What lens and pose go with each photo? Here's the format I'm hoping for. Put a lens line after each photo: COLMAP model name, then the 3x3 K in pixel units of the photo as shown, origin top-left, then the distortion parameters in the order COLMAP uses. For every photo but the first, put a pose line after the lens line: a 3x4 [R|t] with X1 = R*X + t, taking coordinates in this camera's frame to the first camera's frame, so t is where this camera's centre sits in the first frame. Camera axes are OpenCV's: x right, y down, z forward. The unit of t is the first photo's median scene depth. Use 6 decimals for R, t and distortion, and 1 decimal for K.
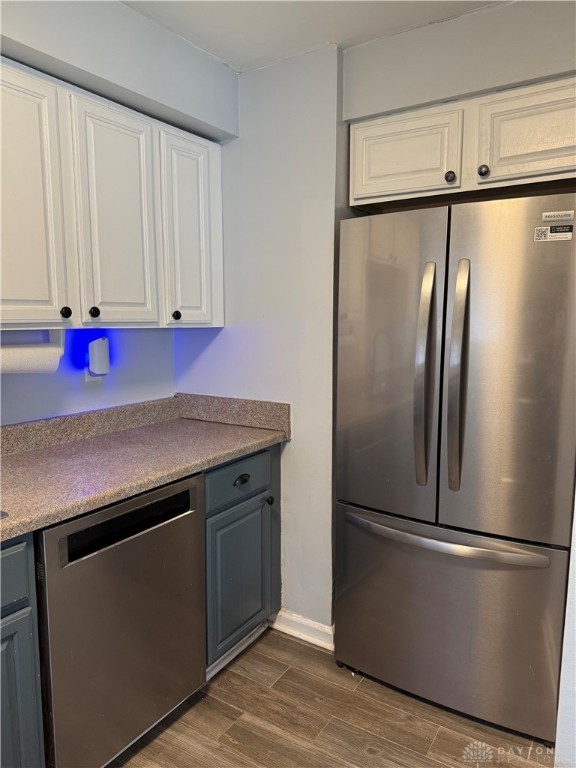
lens RADIAL K [[542.8, 0, 280.0], [0, 542.8, 388.7], [0, 0, 1]] dist [0.020049, -0.023136]
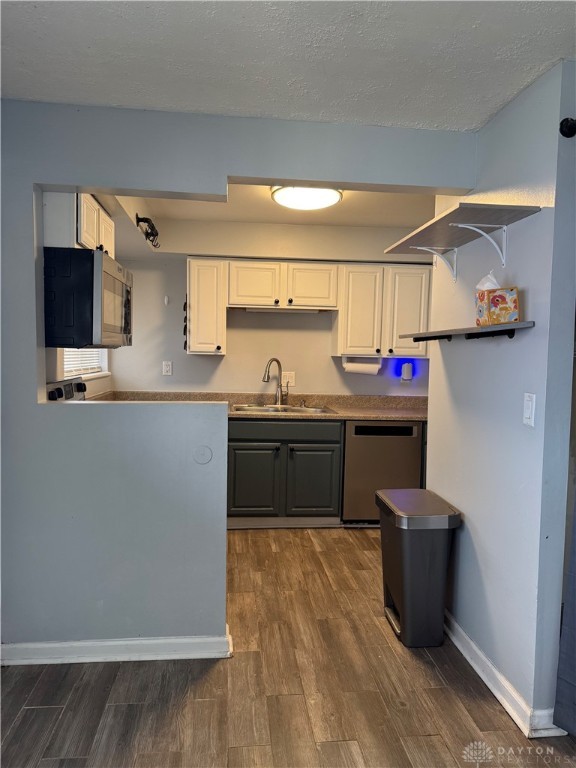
lens RADIAL K [[542.8, 0, 283.1], [0, 542.8, 380.4], [0, 0, 1]] dist [0.020049, -0.023136]
pose [[0.639569, 0.055819, -0.766705, 1.110609], [-0.122740, 0.991980, -0.030167, 0.113129], [0.758872, 0.113399, 0.641291, -0.839377]]
